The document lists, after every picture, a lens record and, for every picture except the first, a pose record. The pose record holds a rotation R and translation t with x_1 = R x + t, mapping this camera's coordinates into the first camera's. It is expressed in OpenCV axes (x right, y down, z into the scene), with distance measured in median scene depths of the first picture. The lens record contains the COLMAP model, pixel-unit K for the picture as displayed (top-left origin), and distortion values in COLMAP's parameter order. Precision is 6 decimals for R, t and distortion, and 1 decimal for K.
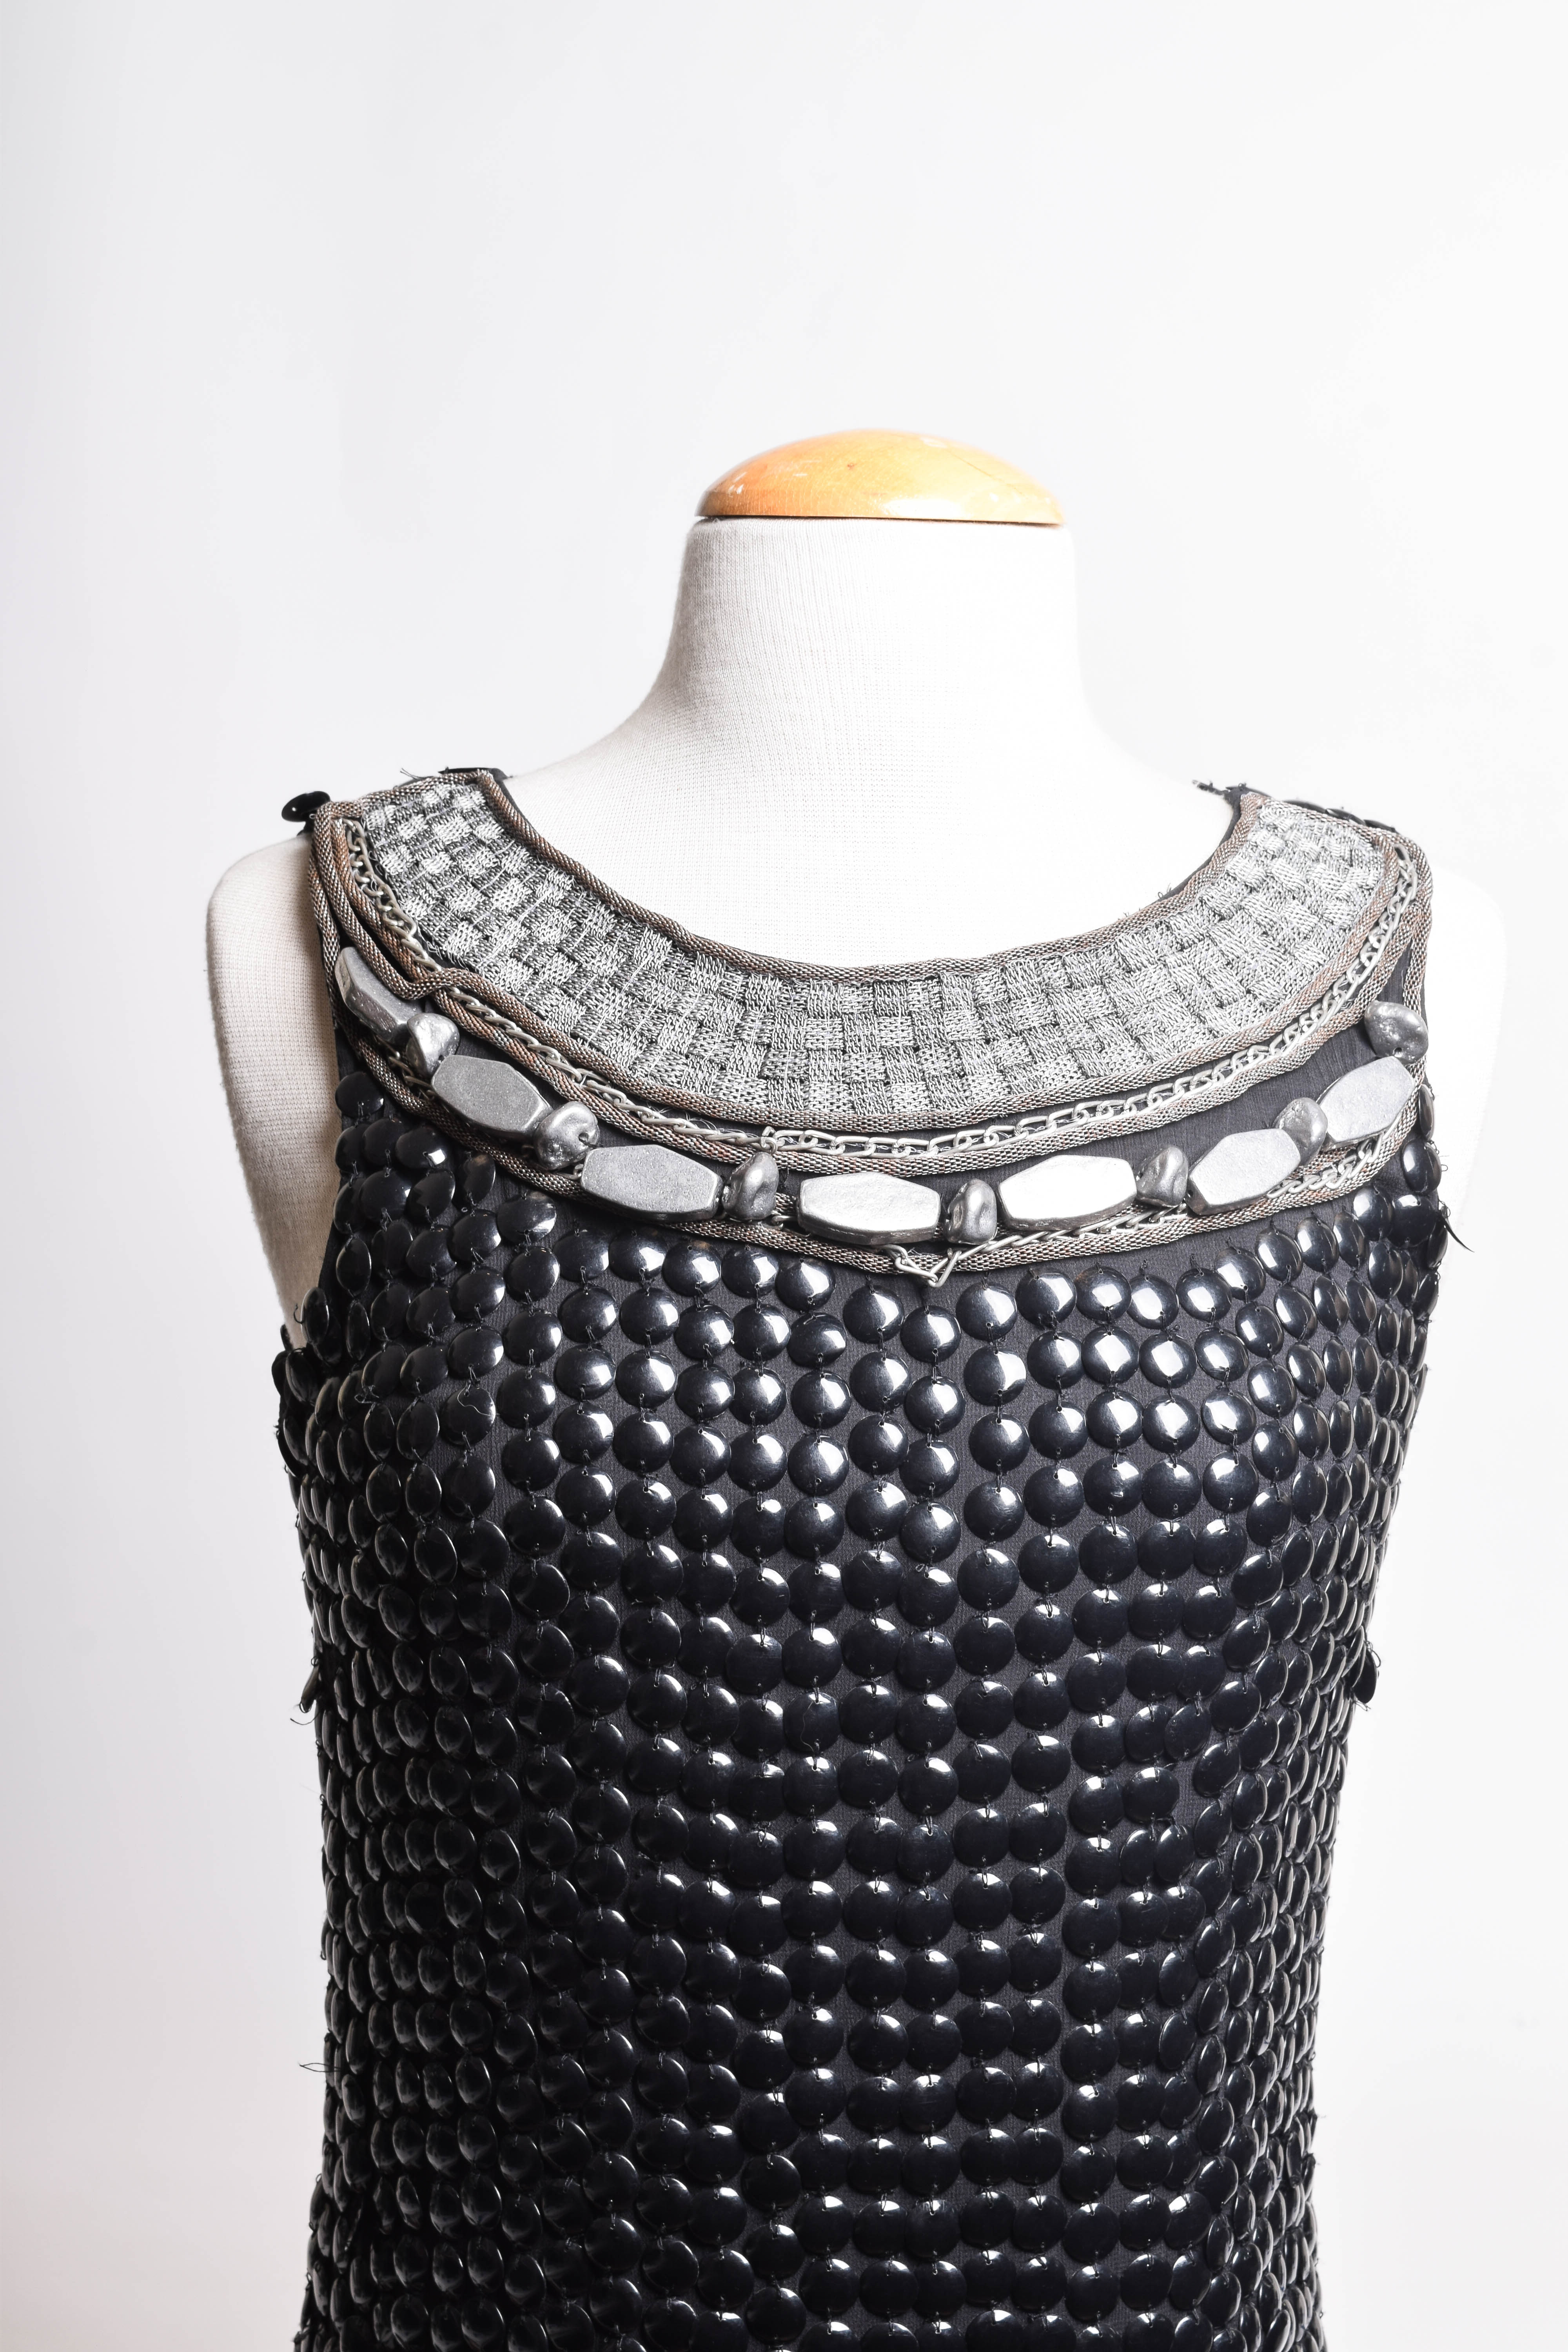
lens RADIAL K [[3865.1, 0, 784.0], [0, 3865.1, 1176.0], [0, 0, 1]] dist [-0.016307, -0.068770]
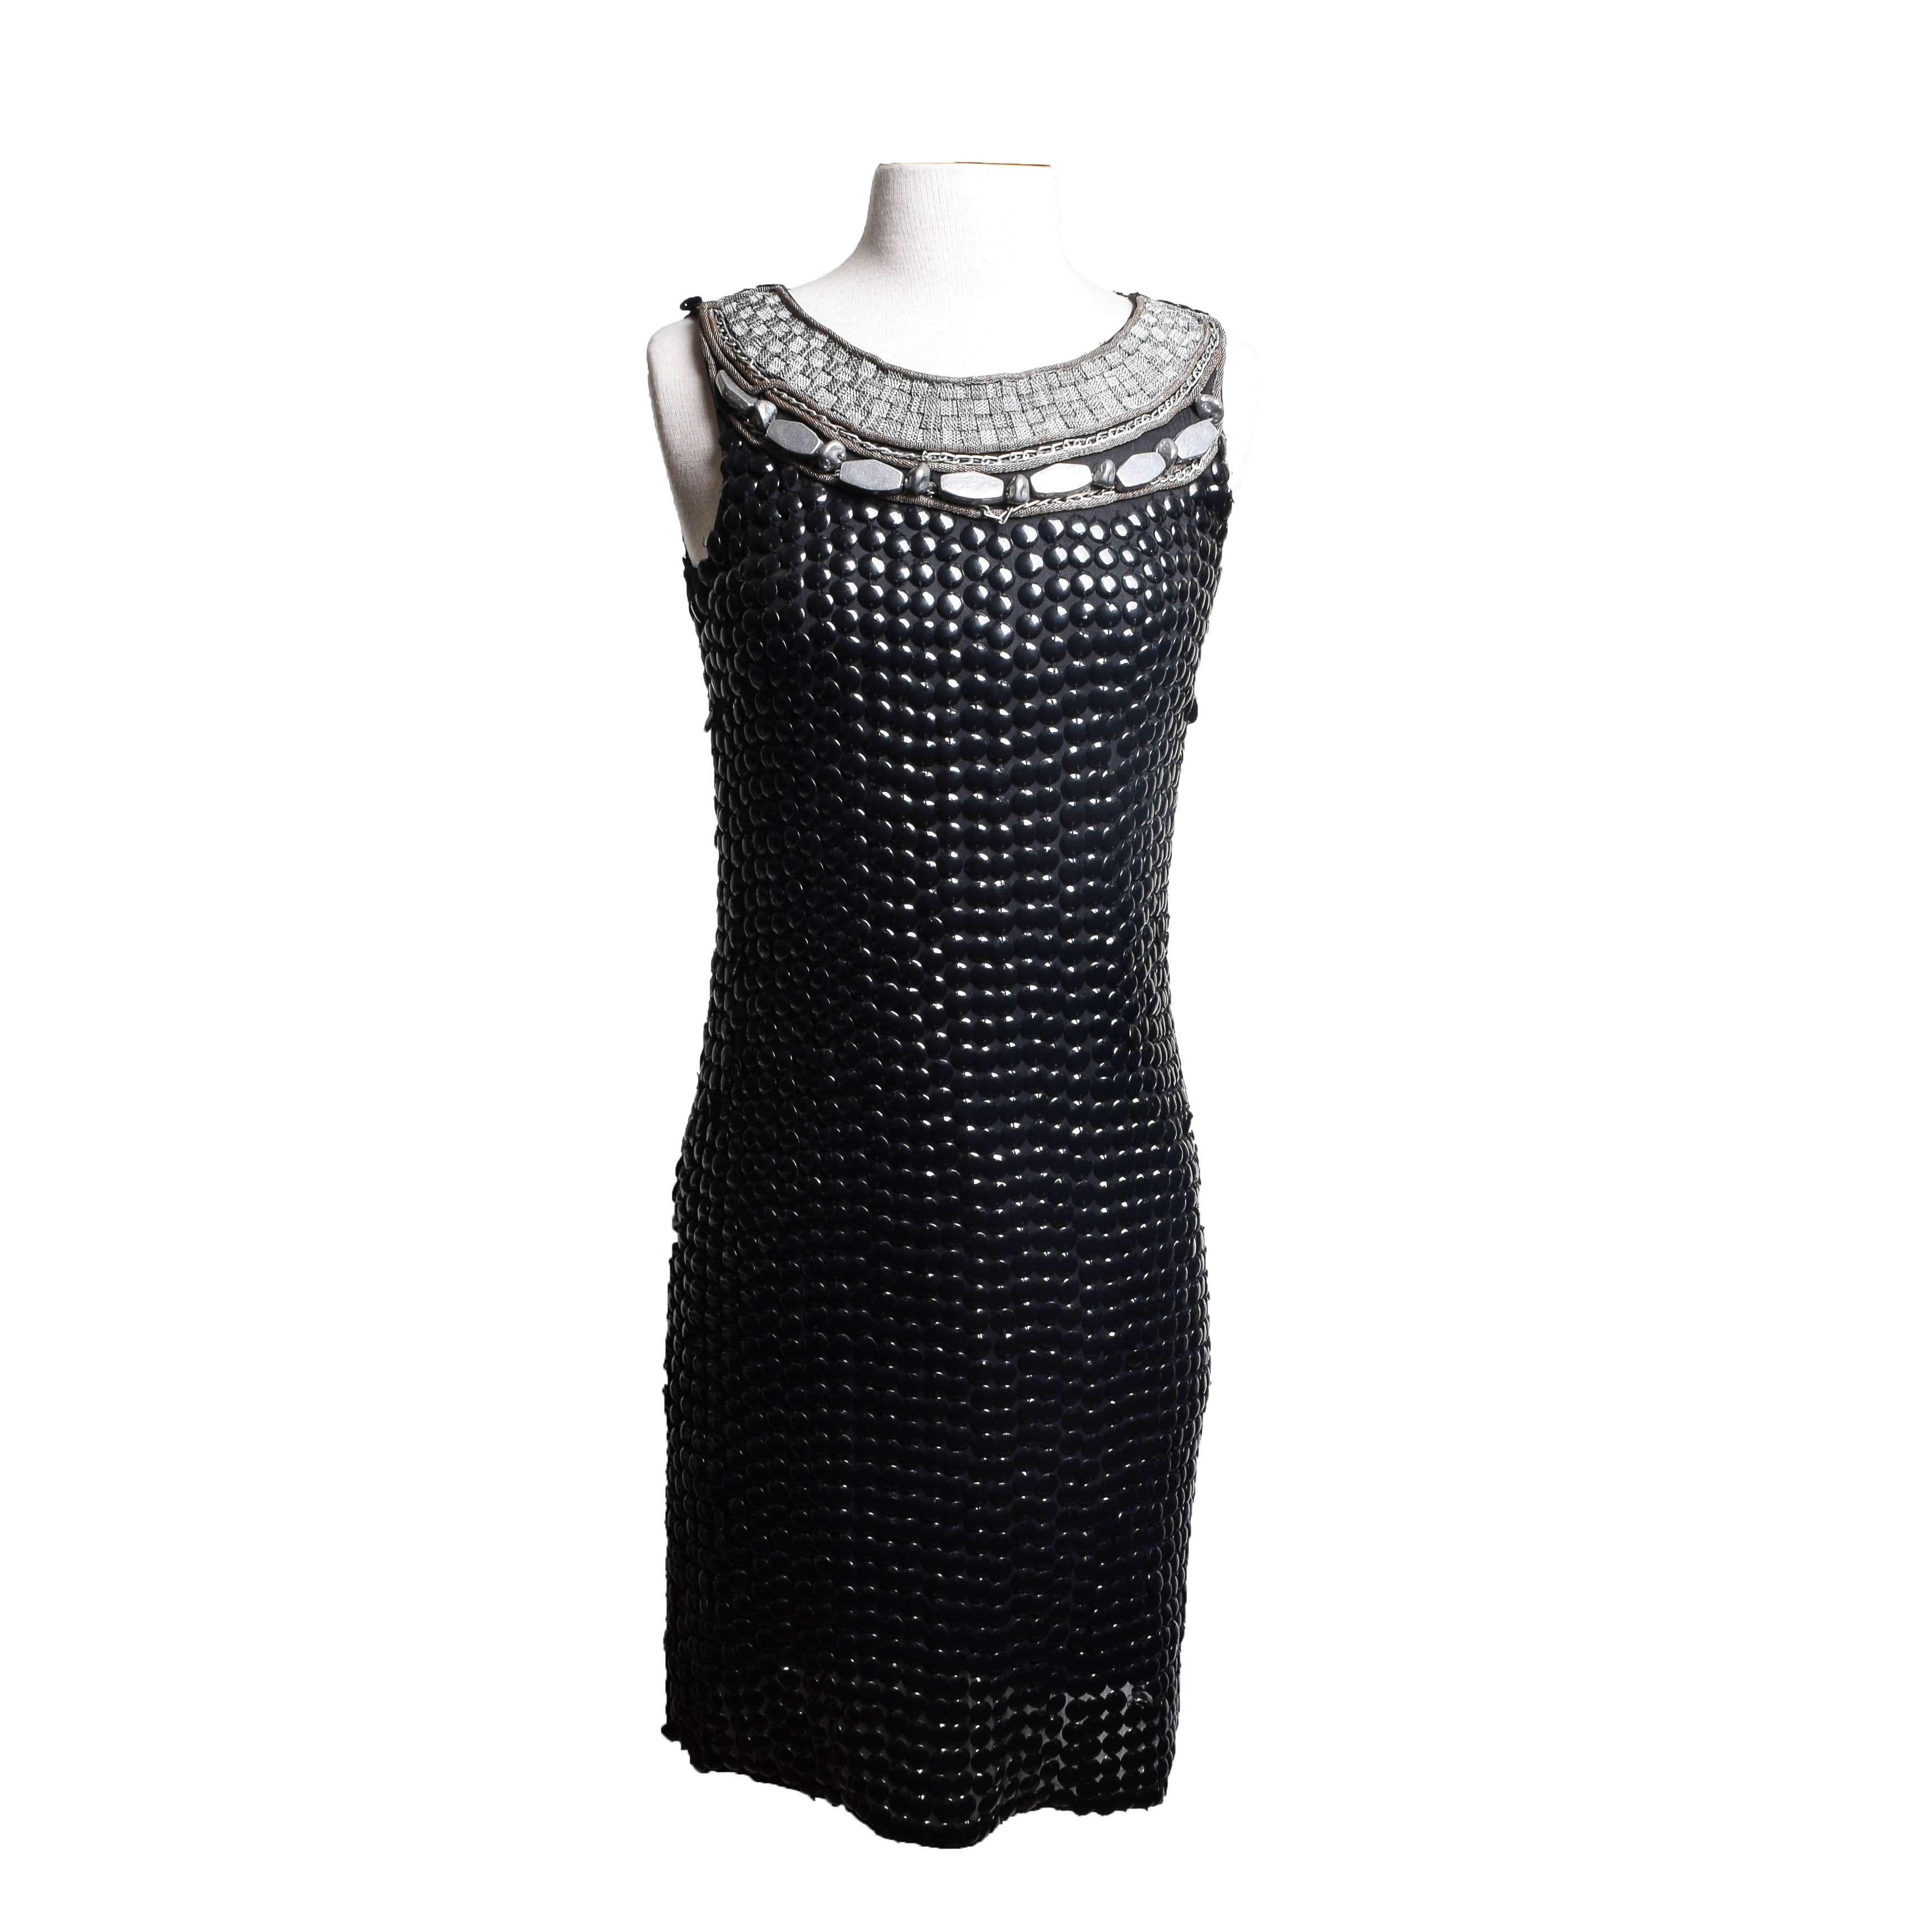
lens RADIAL K [[2470.1, 0, 966.0], [0, 2470.1, 966.0], [0, 0, 1]] dist [-0.018724, -0.049536]
pose [[0.997805, -0.018211, 0.063665, -0.074266], [0.008091, 0.987765, 0.155742, 0.057317], [-0.065723, -0.154885, 0.985744, -0.418975]]
